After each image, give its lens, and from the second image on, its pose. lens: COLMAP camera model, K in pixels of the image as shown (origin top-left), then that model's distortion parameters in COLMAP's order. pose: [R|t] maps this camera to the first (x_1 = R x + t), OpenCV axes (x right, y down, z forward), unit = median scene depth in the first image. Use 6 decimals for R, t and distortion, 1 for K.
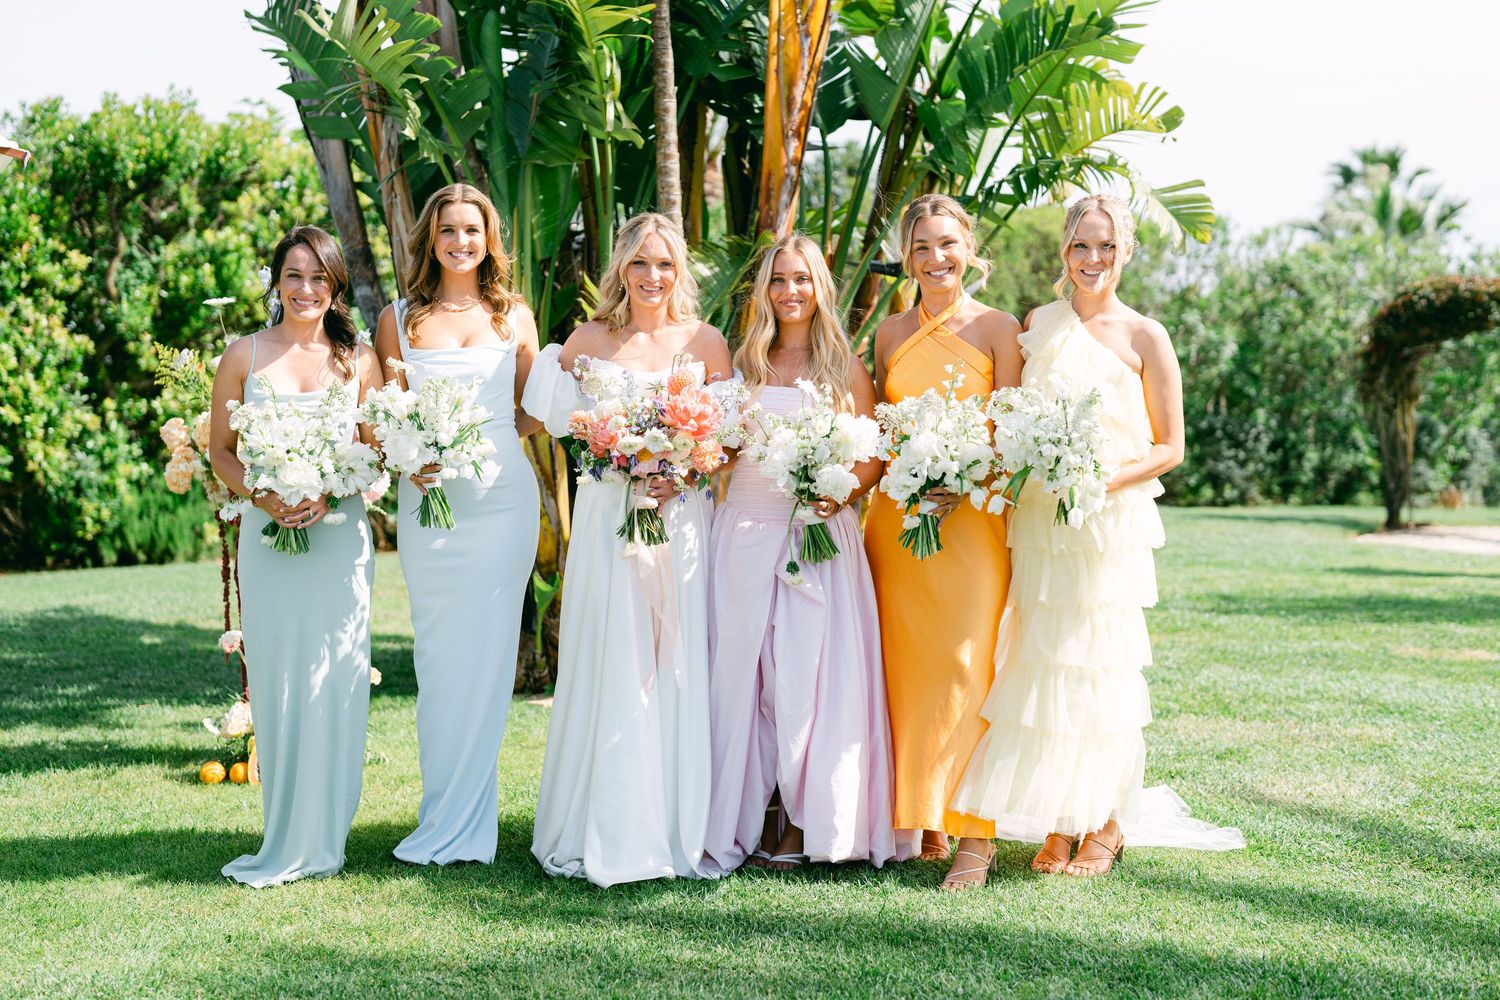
lens RADIAL K [[2130.6, 0, 750.0], [0, 2130.6, 500.0], [0, 0, 1]] dist [-0.000842, 0.060090]
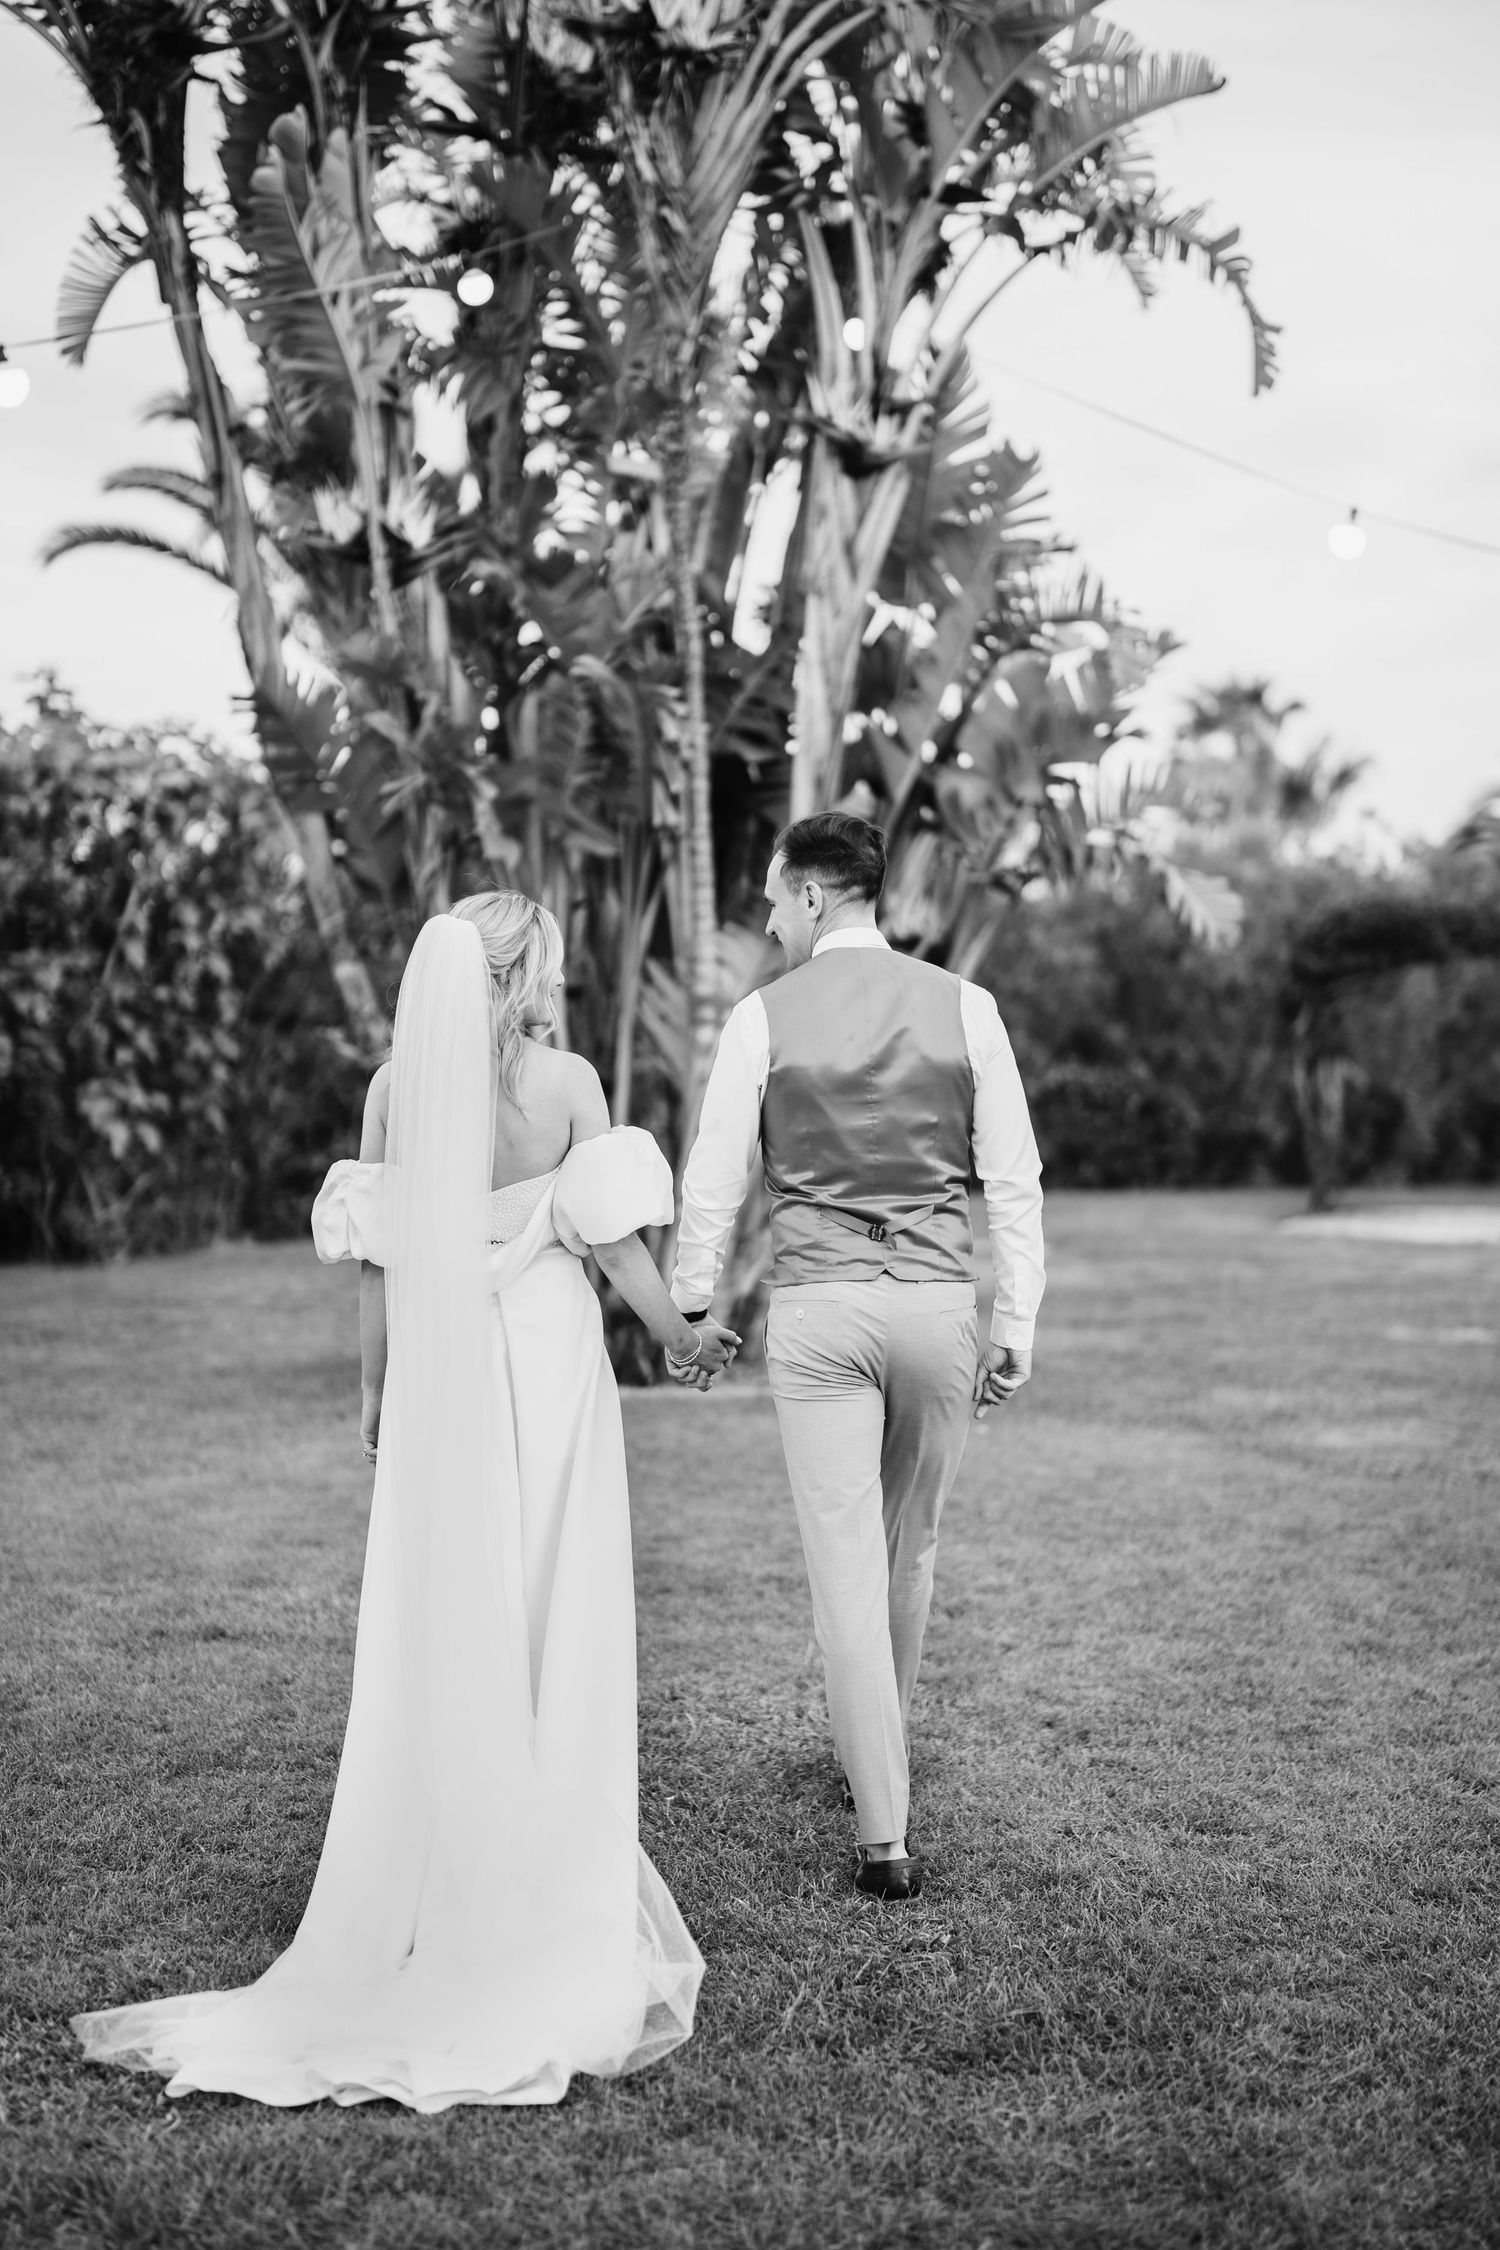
lens RADIAL K [[3330.6, 0, 750.0], [0, 3330.6, 1125.0], [0, 0, 1]] dist [0.035337, 0.221143]
pose [[0.989260, -0.012401, 0.145639, -0.222197], [0.015428, 0.999687, -0.019672, 0.003531], [-0.145350, 0.021707, 0.989142, -0.492841]]
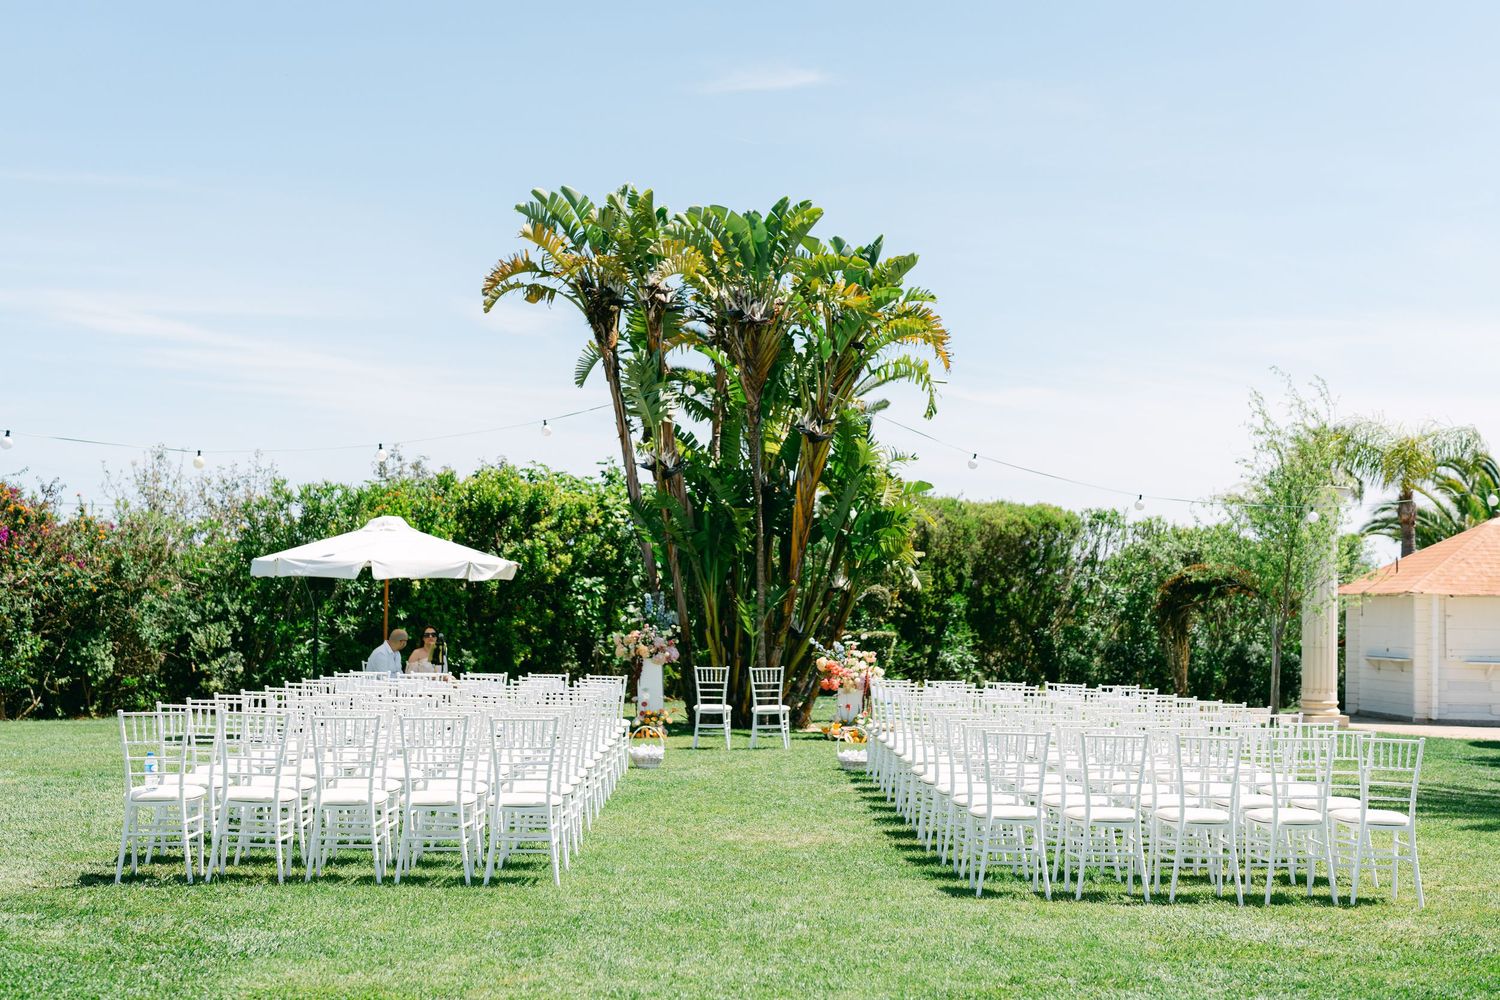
lens RADIAL K [[2130.6, 0, 750.0], [0, 2130.6, 500.0], [0, 0, 1]] dist [-0.000842, 0.060090]
pose [[0.999229, 0.019342, -0.034170, 0.047662], [-0.022747, 0.994501, -0.102223, 0.073088], [0.032005, 0.102921, 0.994174, -1.956091]]
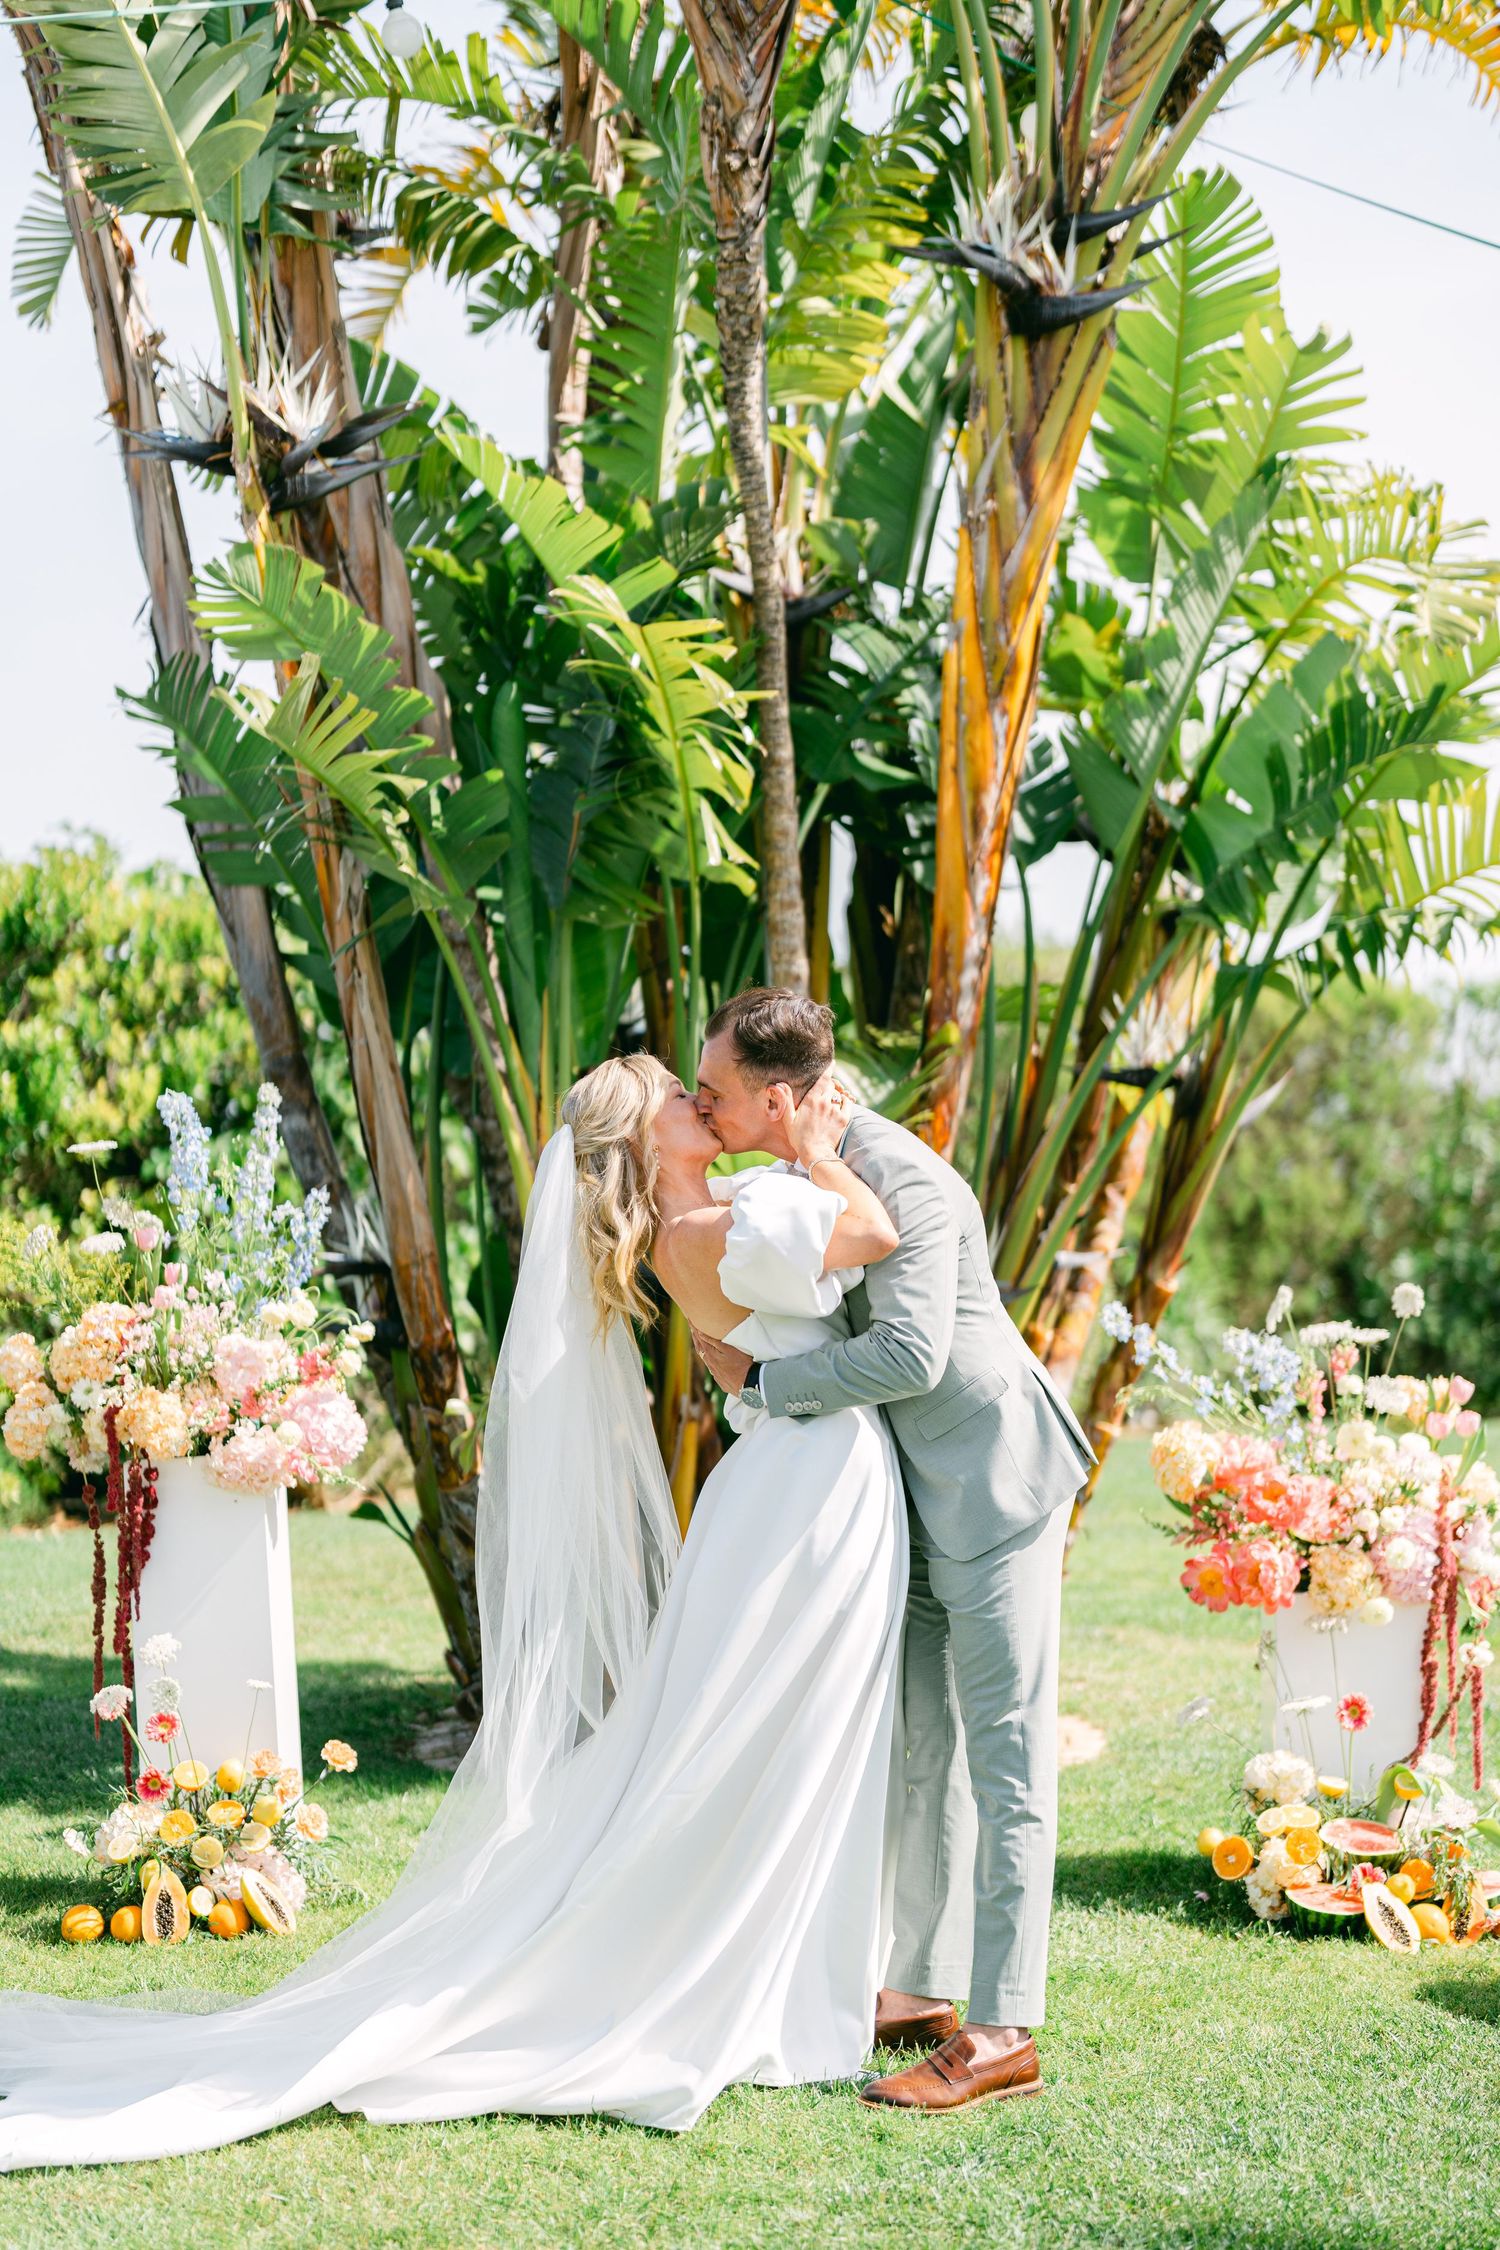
lens RADIAL K [[3195.8, 0, 750.0], [0, 3195.8, 1125.0], [0, 0, 1]] dist [-0.000842, 0.060090]
pose [[0.999878, -0.013884, -0.007126, -0.039496], [0.013198, 0.995978, -0.088616, -0.011455], [0.008328, 0.088511, 0.996040, 0.056322]]
